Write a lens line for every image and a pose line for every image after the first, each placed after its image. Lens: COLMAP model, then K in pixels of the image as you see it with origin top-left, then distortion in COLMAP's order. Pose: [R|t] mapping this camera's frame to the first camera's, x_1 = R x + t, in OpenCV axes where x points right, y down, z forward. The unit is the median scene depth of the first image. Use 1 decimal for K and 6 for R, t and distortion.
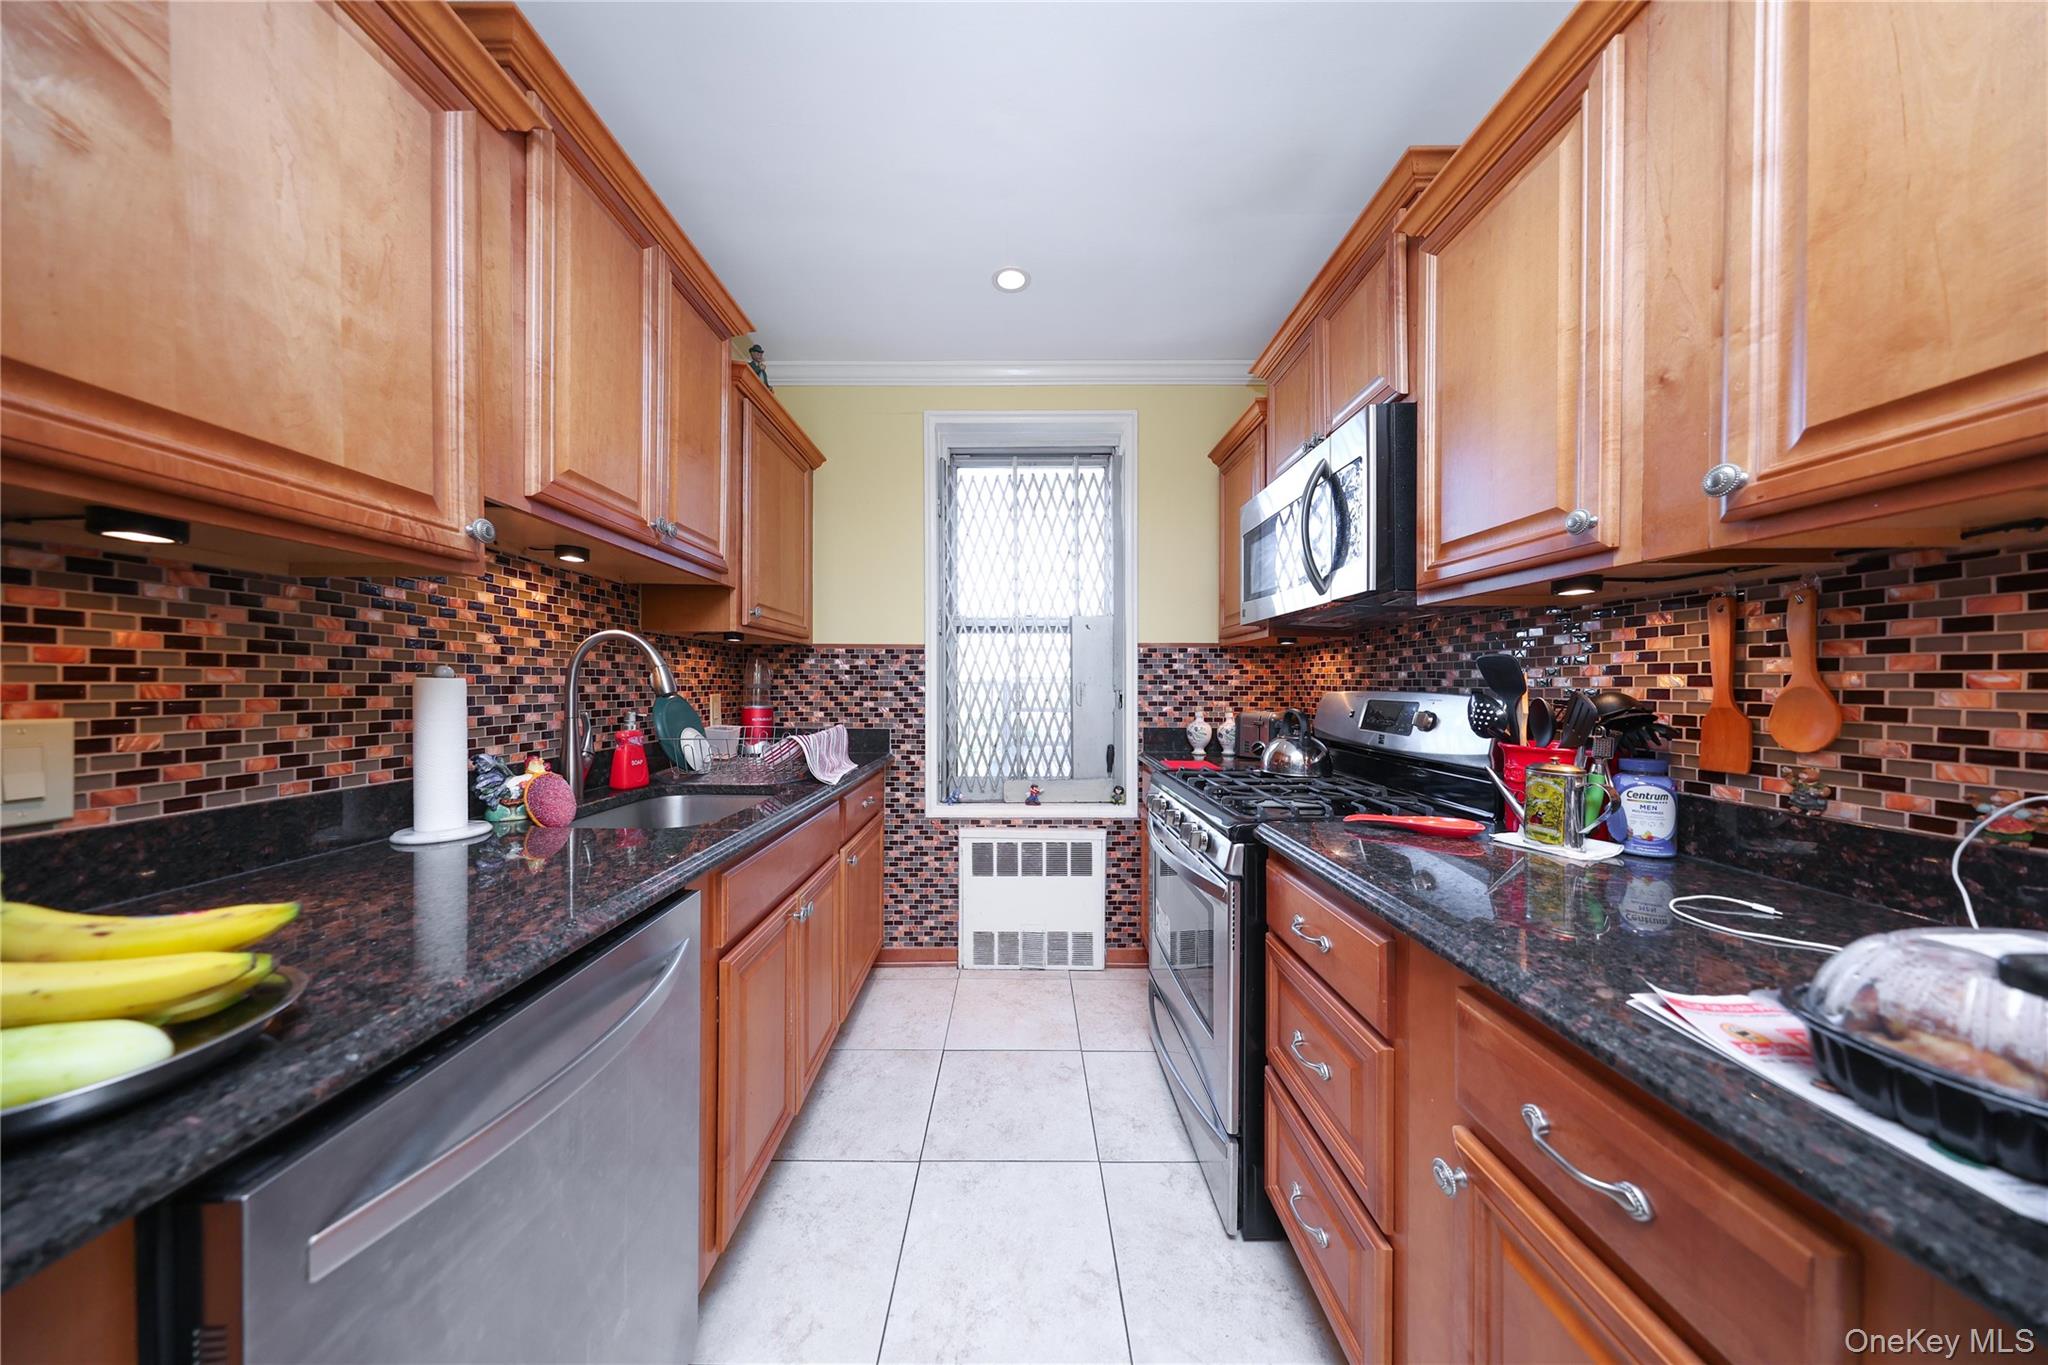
lens RADIAL K [[594.8, 0, 1019.1], [0, 594.8, 689.7], [0, 0, 1]] dist [-0.000594, -0.000370]
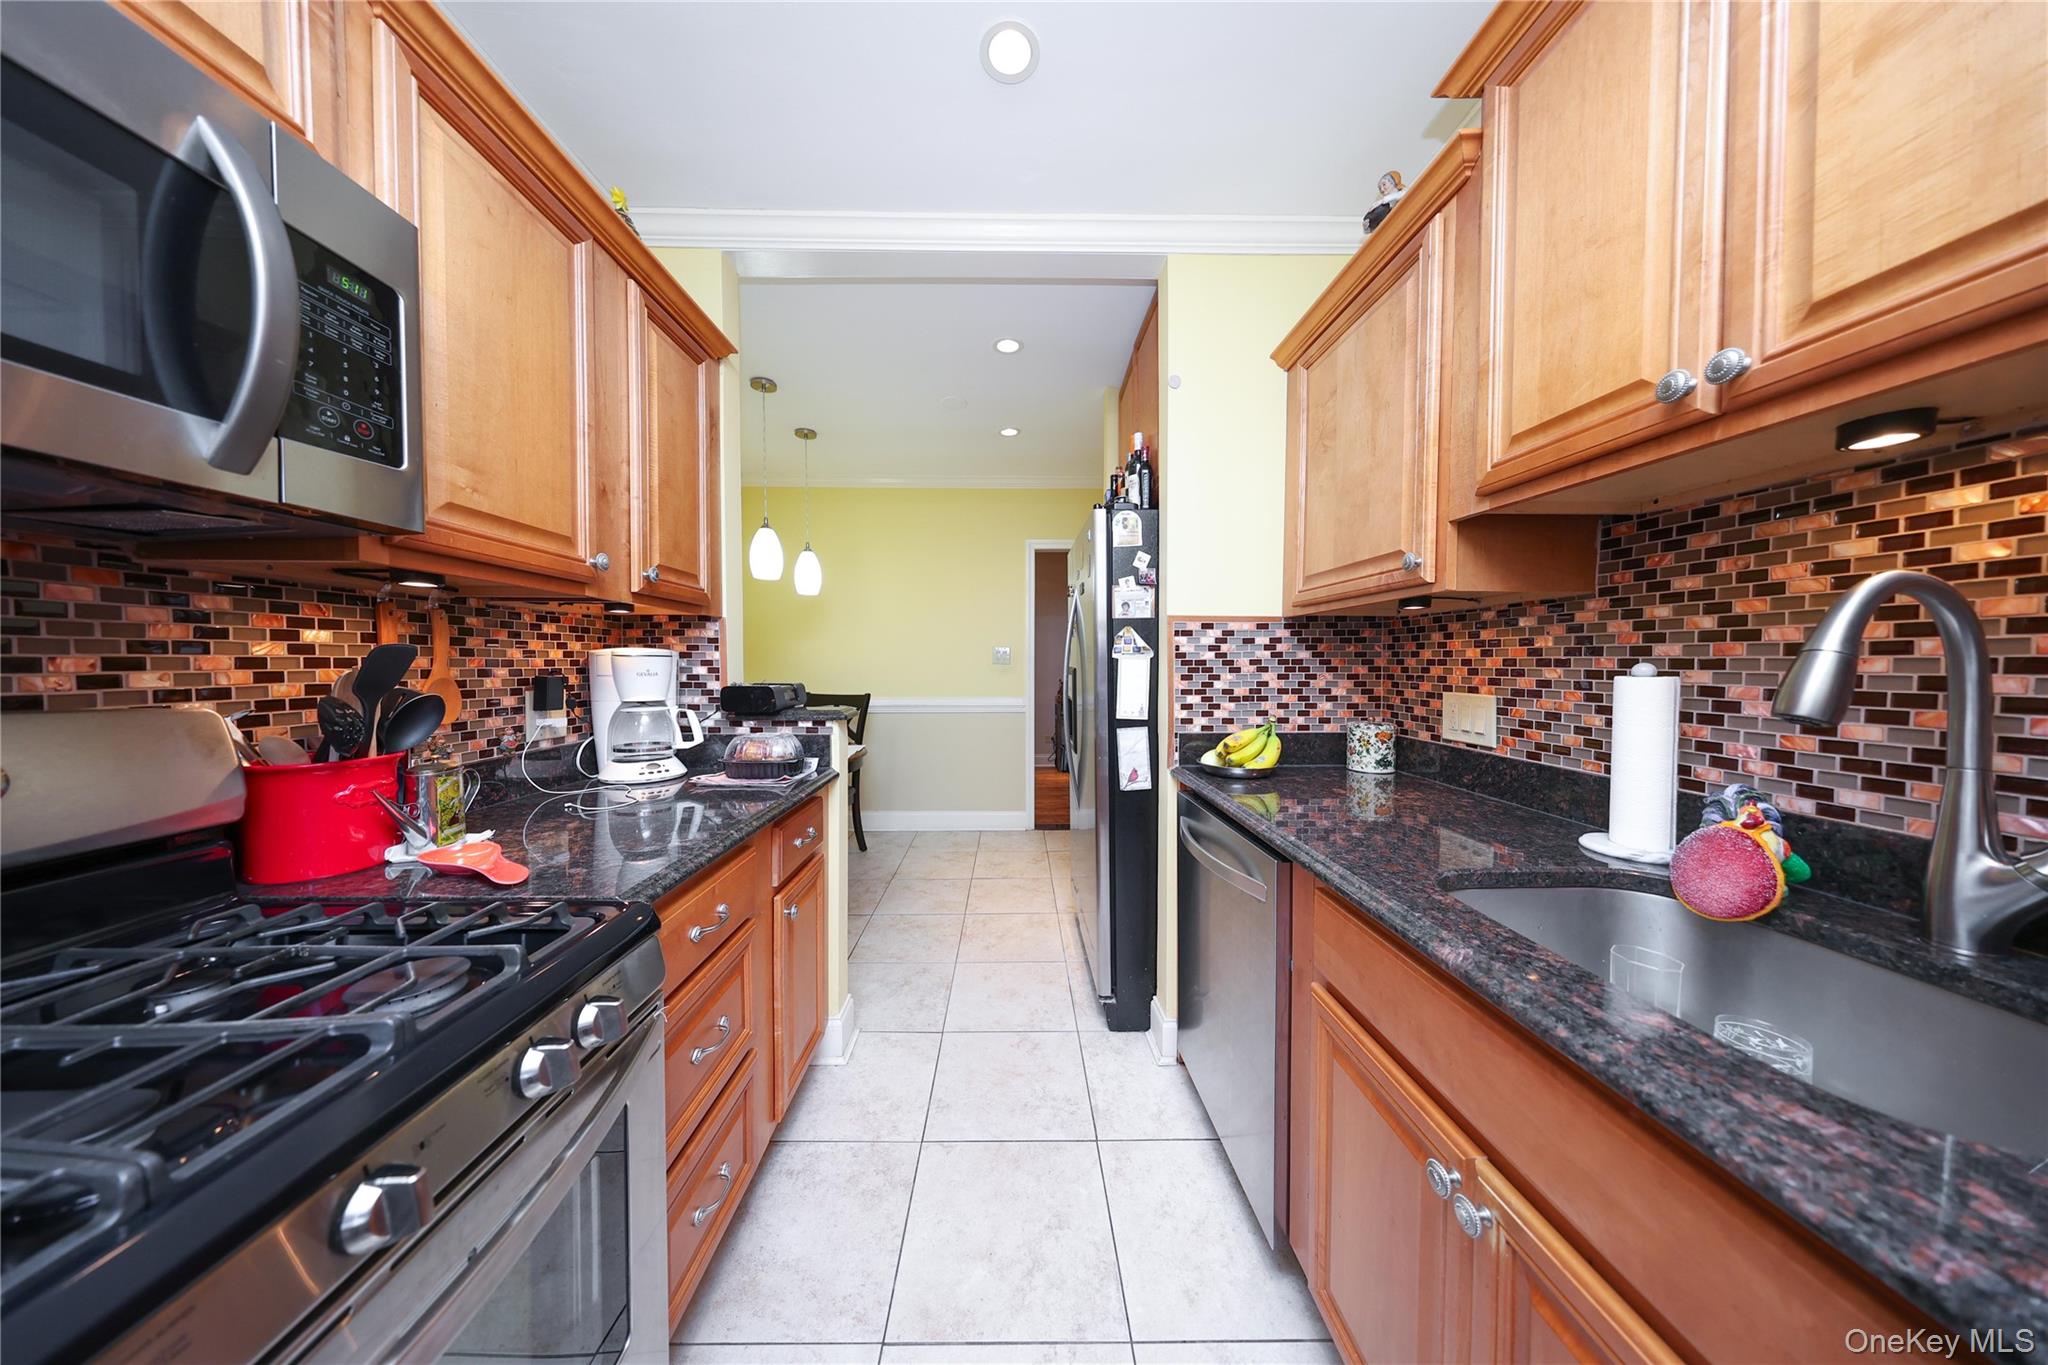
lens RADIAL K [[594.8, 0, 1020.5], [0, 594.8, 674.7], [0, 0, 1]] dist [-0.000594, -0.000370]
pose [[-0.999850, -0.002771, -0.017082, -0.031442], [-0.003264, 0.999577, 0.028894, -0.055646], [0.016995, 0.028945, -0.999437, 2.309807]]
